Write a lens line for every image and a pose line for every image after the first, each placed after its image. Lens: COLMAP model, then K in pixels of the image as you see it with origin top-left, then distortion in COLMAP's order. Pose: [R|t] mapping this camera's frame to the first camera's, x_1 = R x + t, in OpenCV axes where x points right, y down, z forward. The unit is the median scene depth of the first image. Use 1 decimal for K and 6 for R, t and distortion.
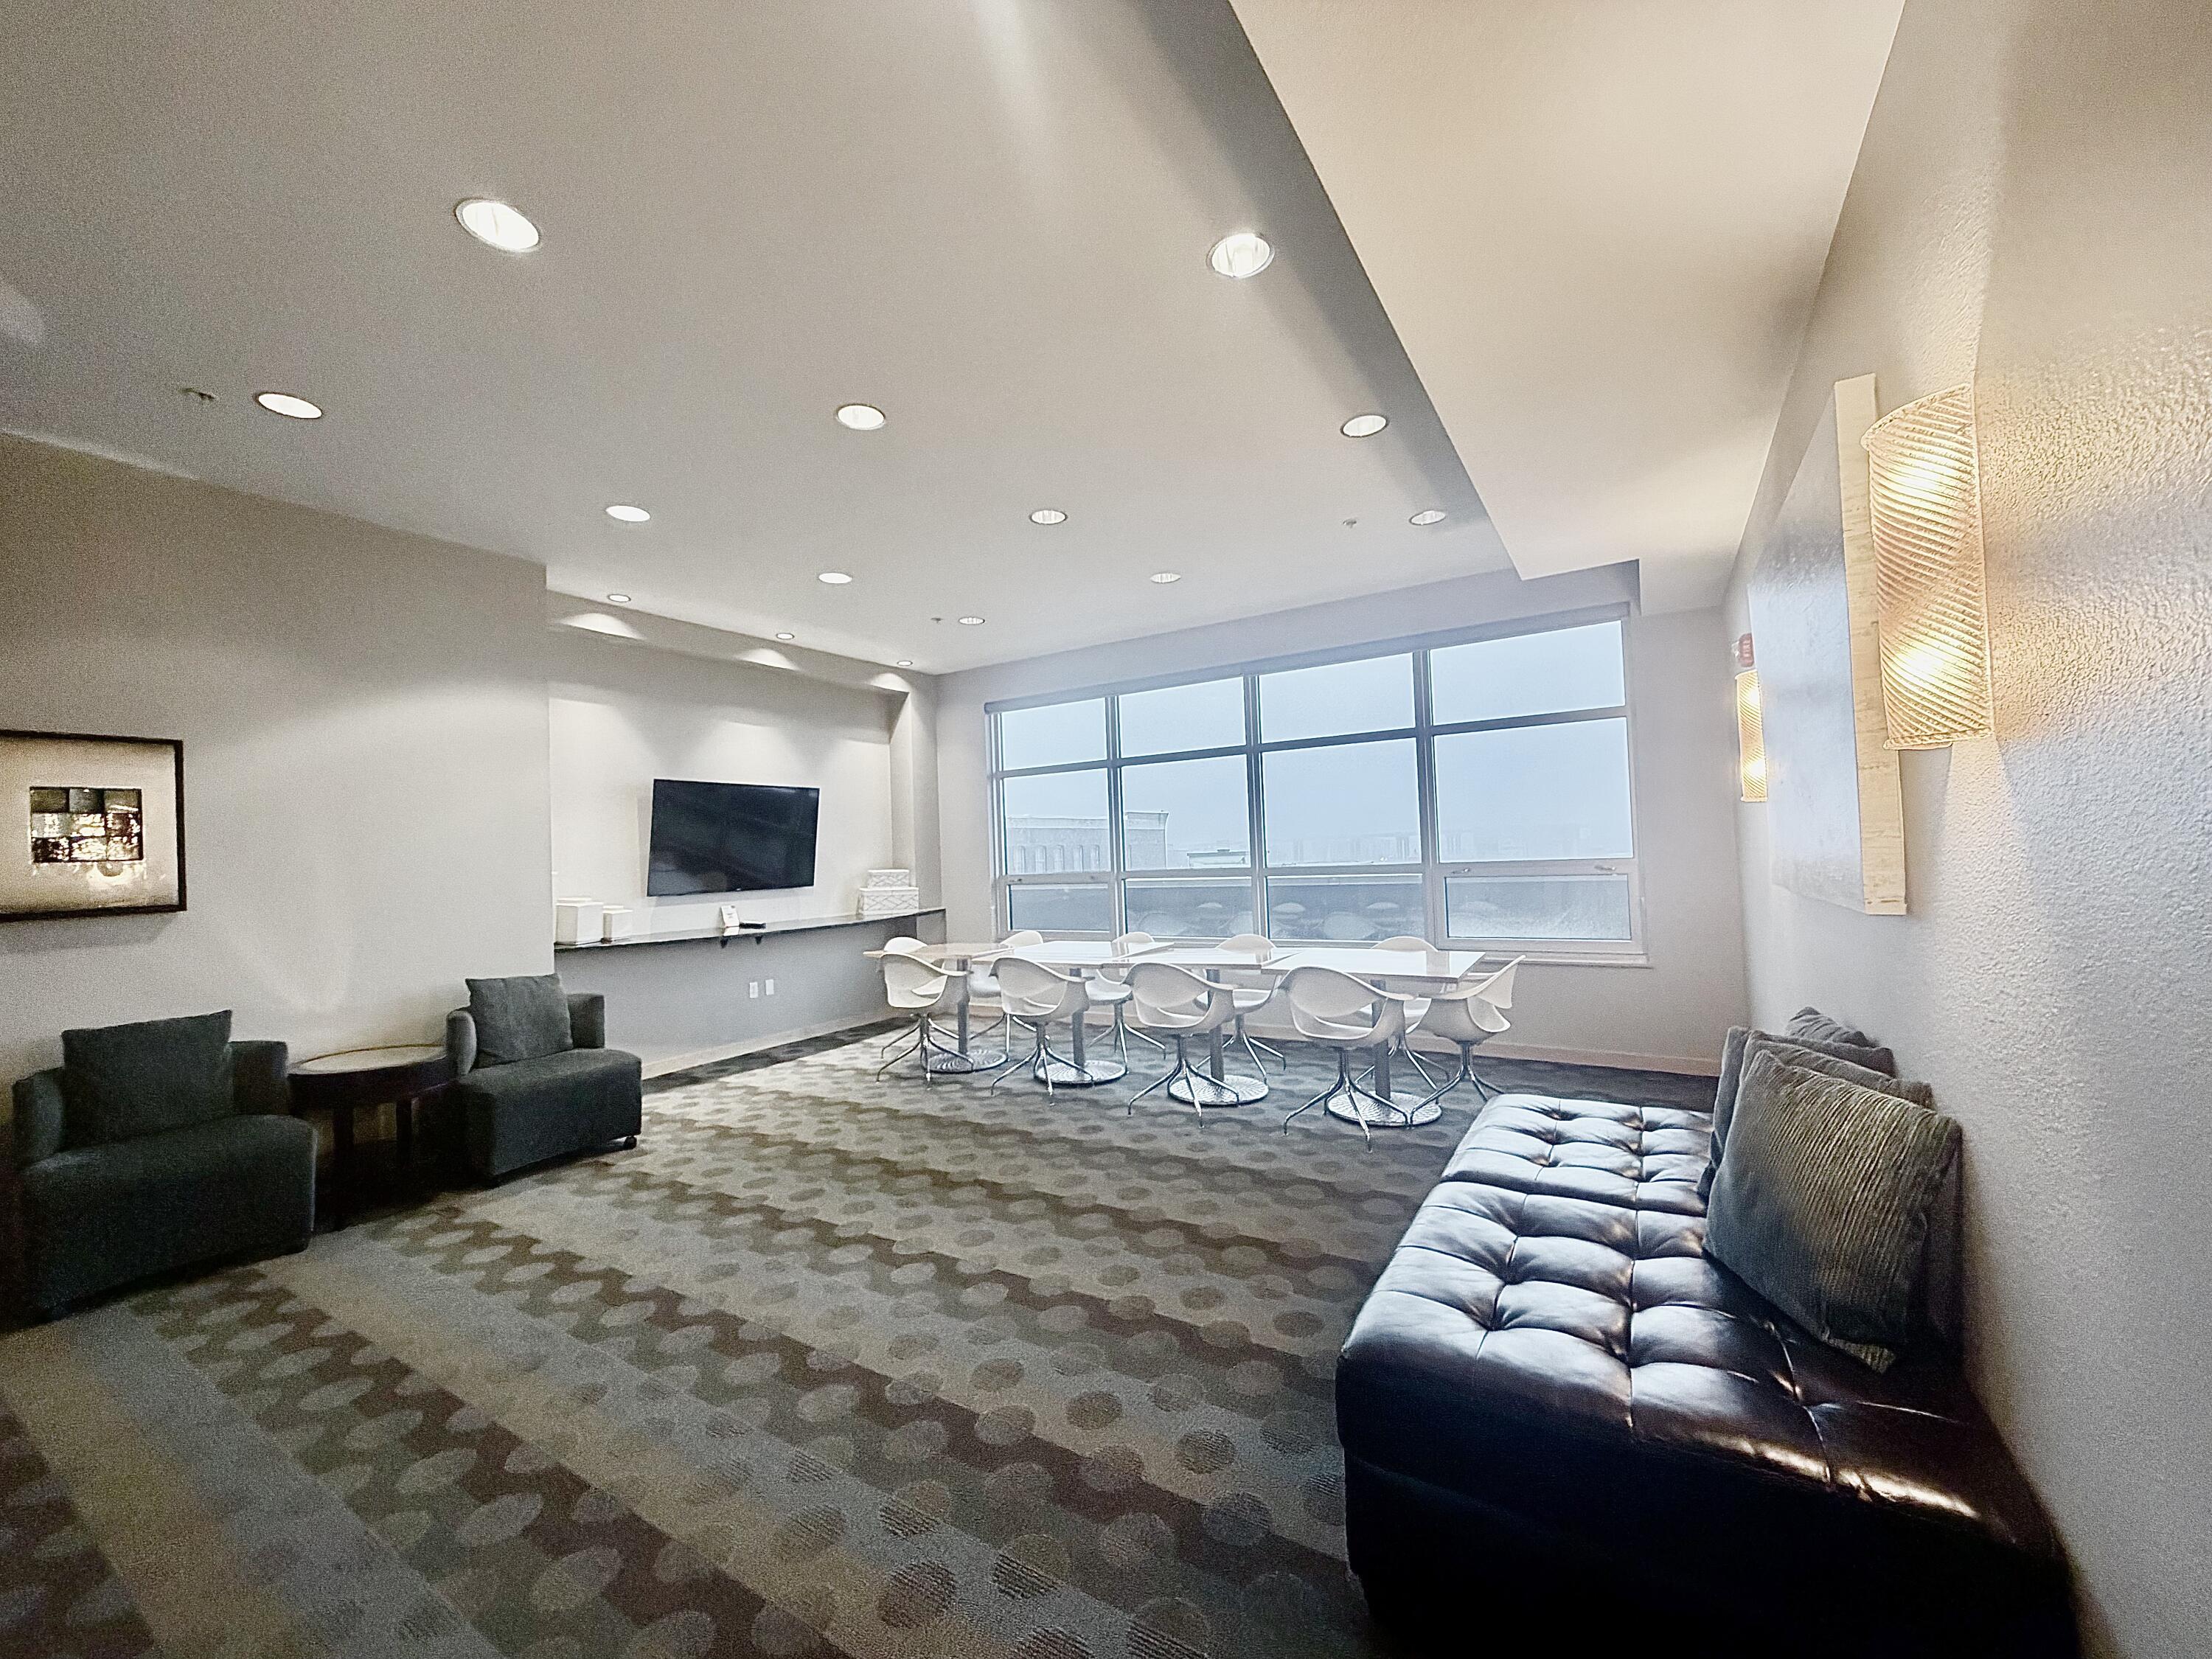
lens RADIAL K [[874.4, 0, 1106.0], [0, 874.4, 829.5], [0, 0, 1]] dist [0.000117, 0.000001]
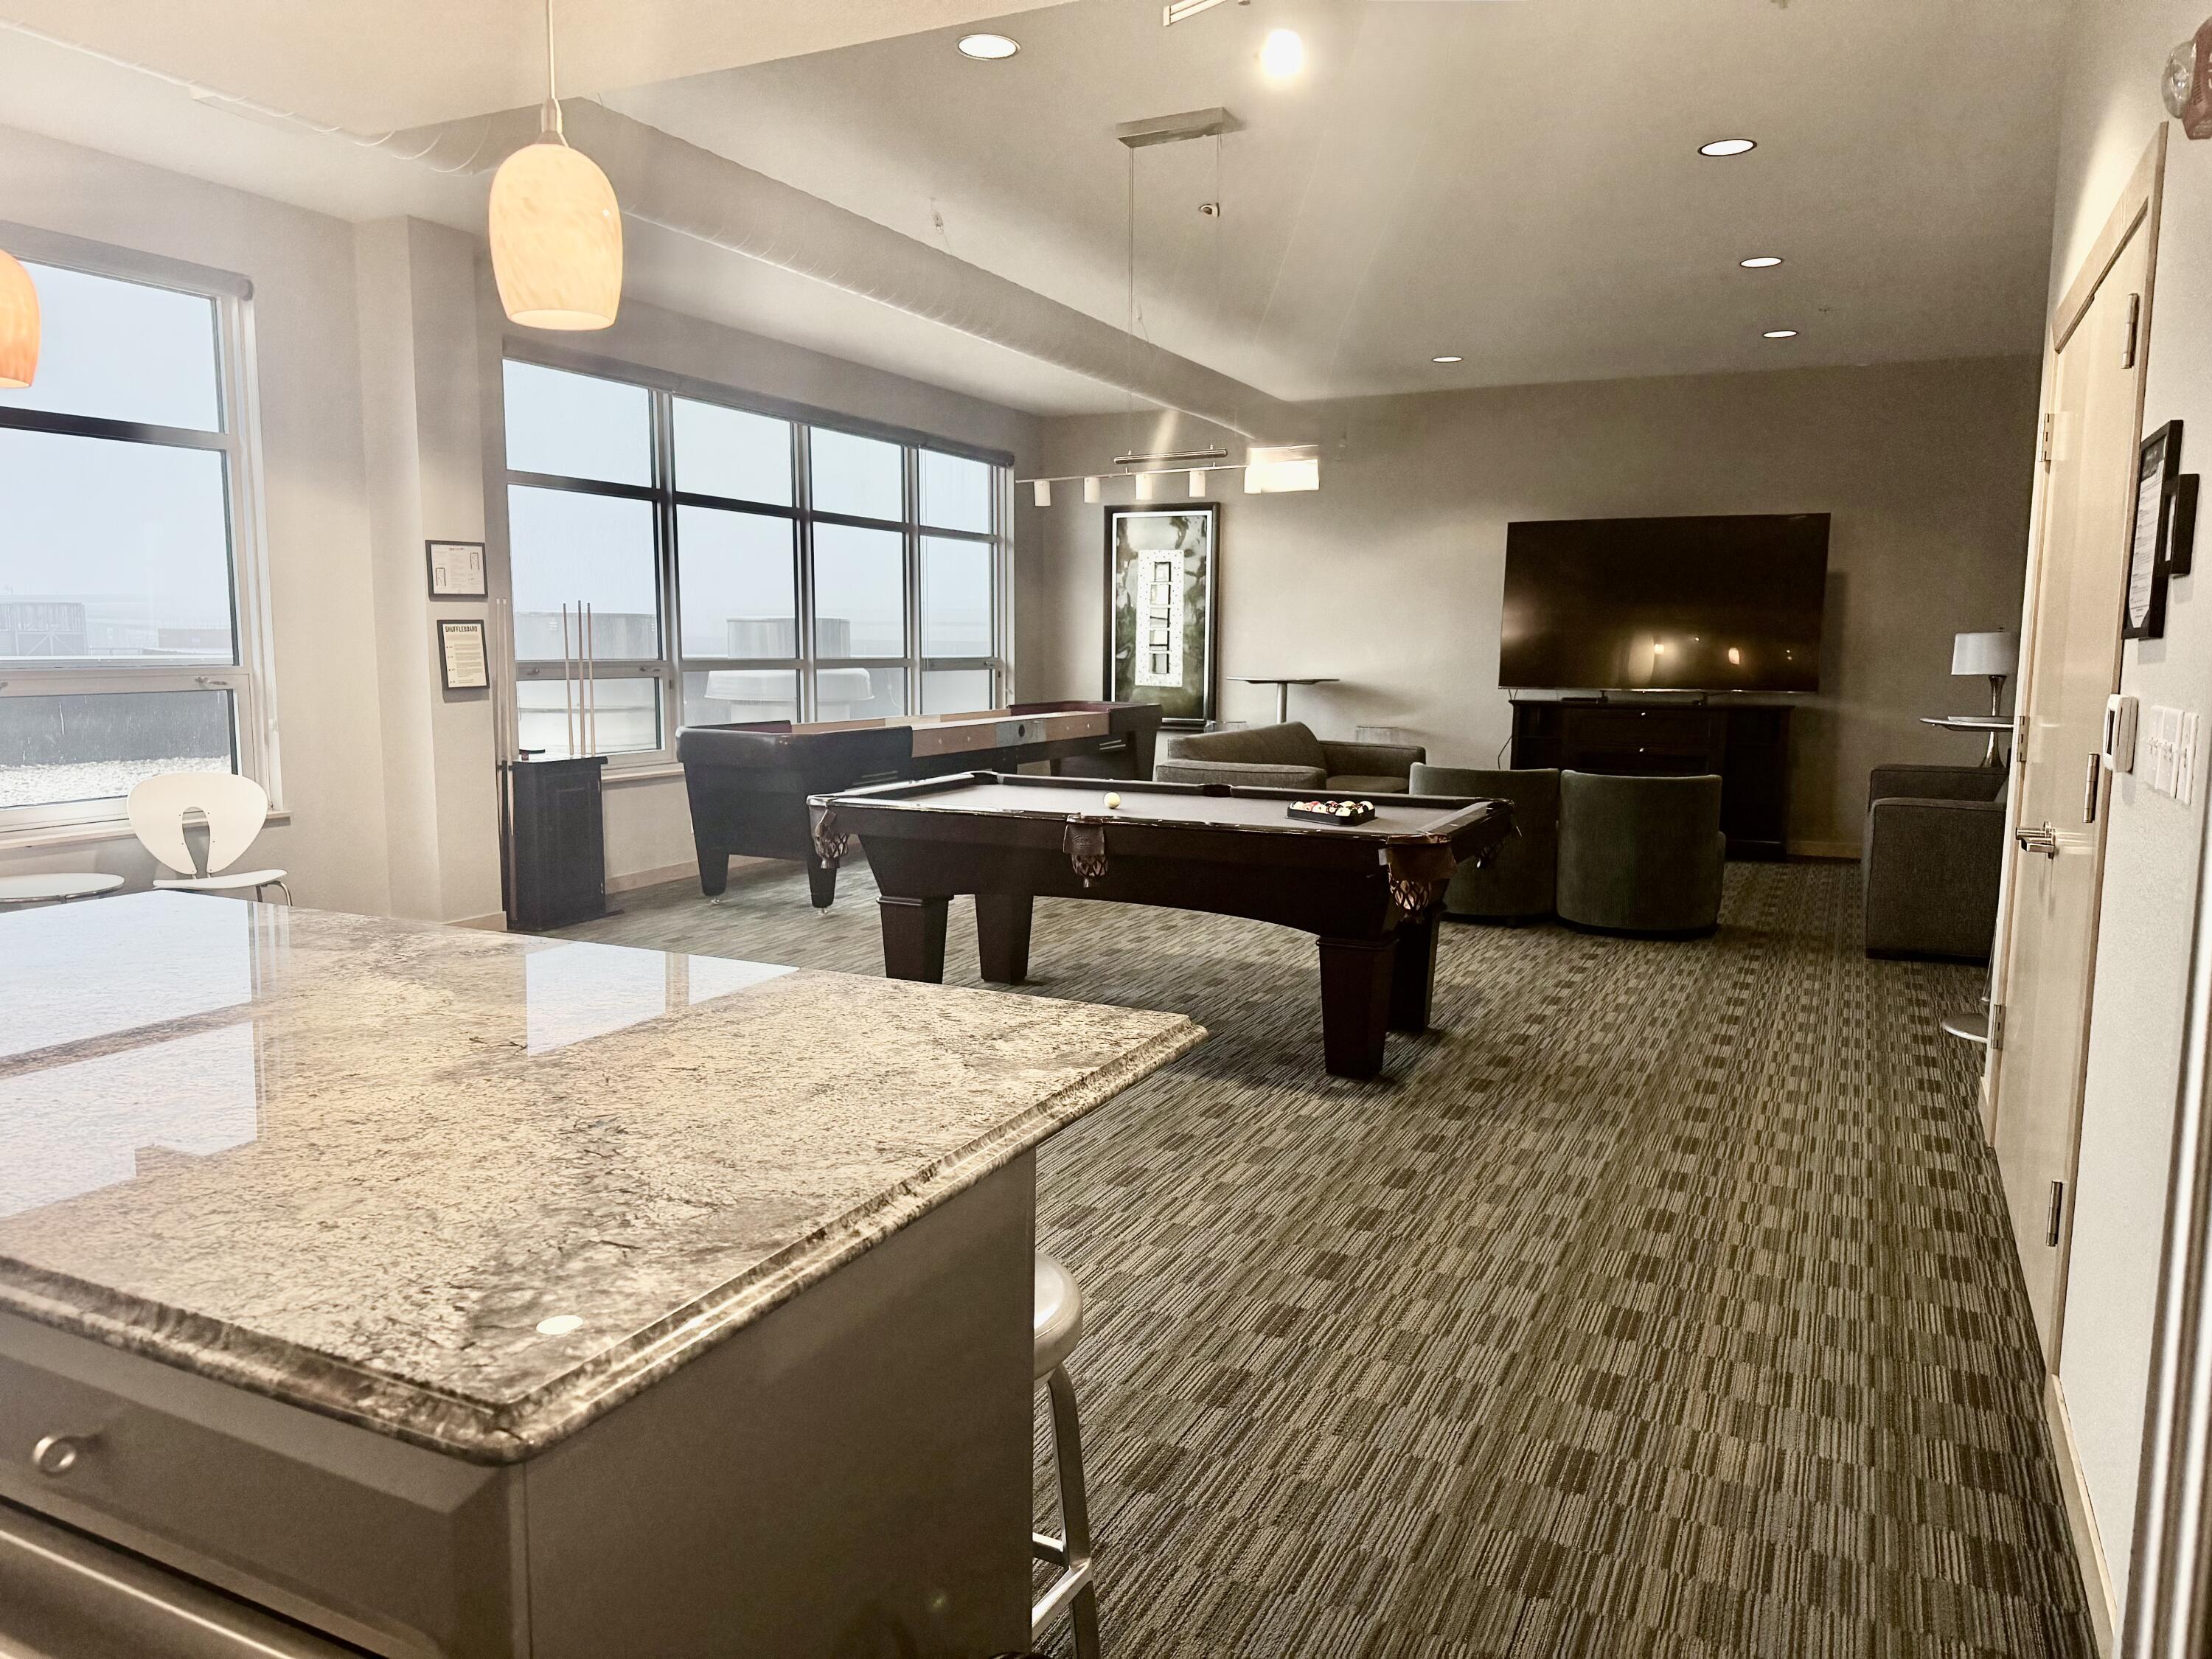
lens RADIAL K [[1541.6, 0, 1106.0], [0, 1541.6, 829.5], [0, 0, 1]] dist [0.000874, 0.000021]
pose [[-0.102560, -0.090711, 0.990582, -1.362205], [-0.040668, 0.995383, 0.086940, 0.069844], [-0.993895, -0.031368, -0.105775, 0.850528]]
